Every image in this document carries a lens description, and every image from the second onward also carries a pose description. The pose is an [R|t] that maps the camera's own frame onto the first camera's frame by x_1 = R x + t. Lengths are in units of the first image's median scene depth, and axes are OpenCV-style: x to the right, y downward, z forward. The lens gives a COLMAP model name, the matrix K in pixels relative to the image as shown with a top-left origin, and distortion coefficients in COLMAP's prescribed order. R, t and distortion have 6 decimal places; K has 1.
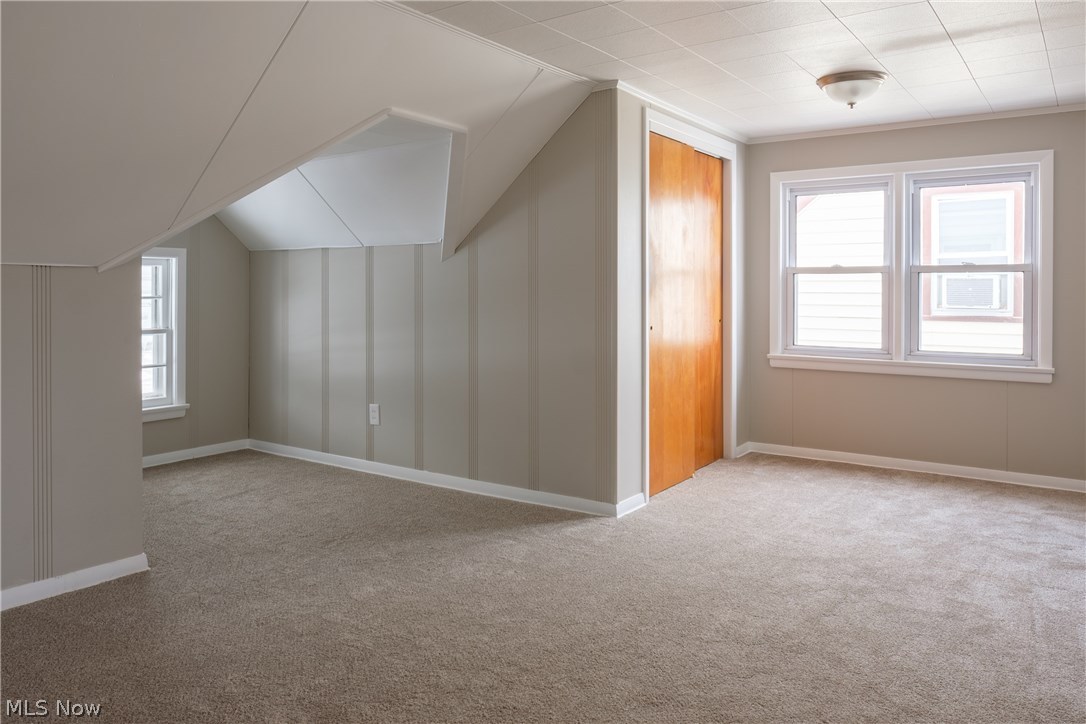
lens RADIAL K [[801.5, 0, 538.8], [0, 801.5, 292.7], [0, 0, 1]] dist [0.002618, 0.001170]
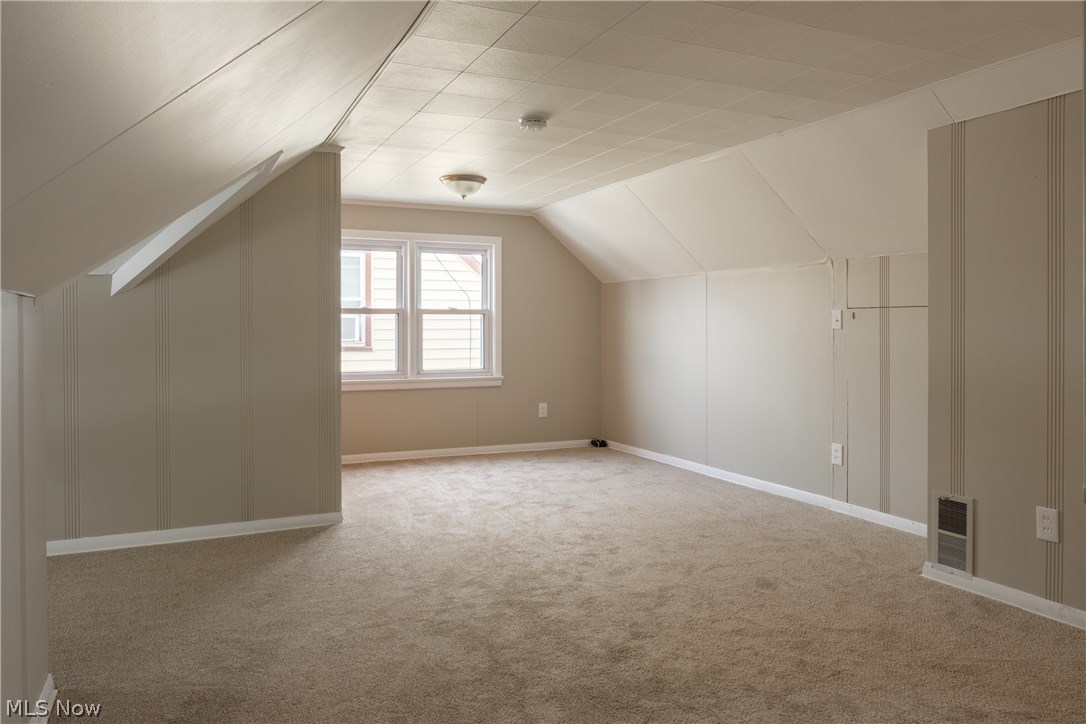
lens RADIAL K [[801.5, 0, 538.8], [0, 801.5, 292.7], [0, 0, 1]] dist [0.002618, 0.001170]
pose [[0.505794, 0.034359, 0.861969, -0.656403], [0.007447, 0.998995, -0.044190, 0.001320], [-0.862622, 0.028770, 0.505031, 0.138597]]
